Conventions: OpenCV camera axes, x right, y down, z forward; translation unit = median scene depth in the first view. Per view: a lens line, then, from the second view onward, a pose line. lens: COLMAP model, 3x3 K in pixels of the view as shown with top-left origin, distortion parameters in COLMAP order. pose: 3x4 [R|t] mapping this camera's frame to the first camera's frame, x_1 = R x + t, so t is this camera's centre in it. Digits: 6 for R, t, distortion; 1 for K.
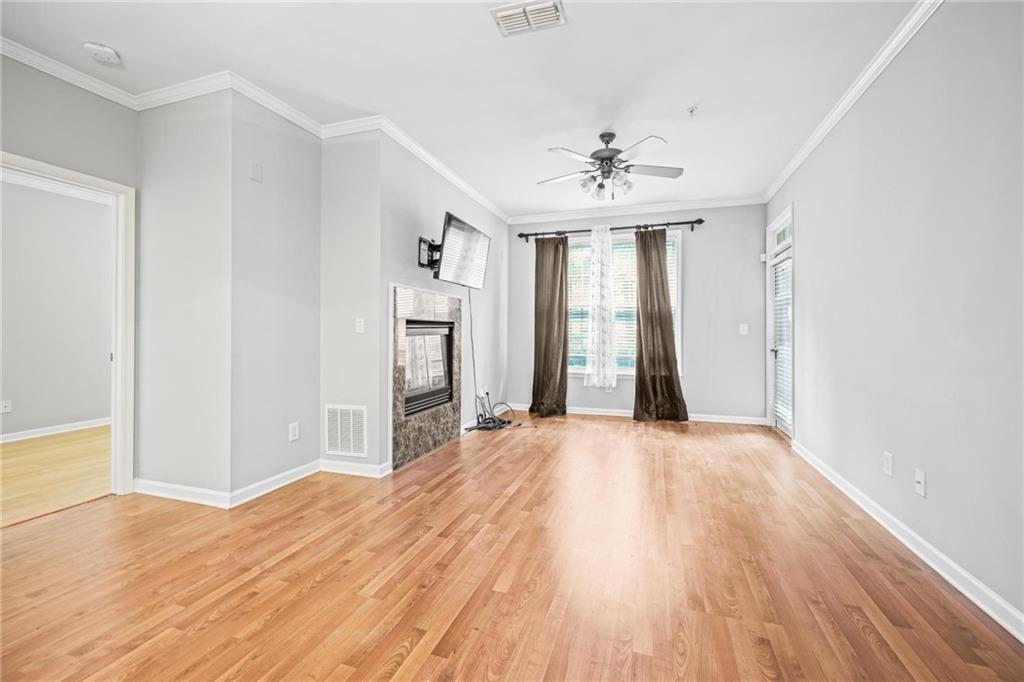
lens RADIAL K [[418.5, 0, 515.8], [0, 418.5, 326.8], [0, 0, 1]] dist [-0.002588, -0.000538]
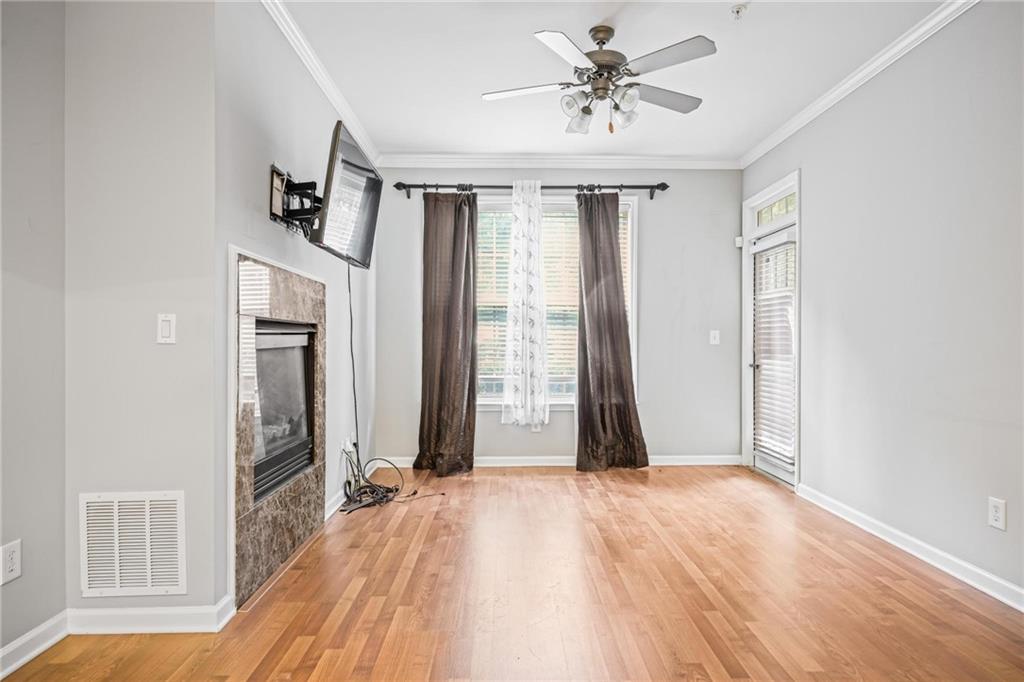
lens RADIAL K [[591.4, 0, 511.1], [0, 591.4, 340.0], [0, 0, 1]] dist [0.002114, 0.001198]
pose [[0.942657, -0.000645, 0.333764, -0.142144], [-0.002092, 0.999967, 0.007841, 0.002919], [-0.333758, -0.008089, 0.942624, 0.131852]]
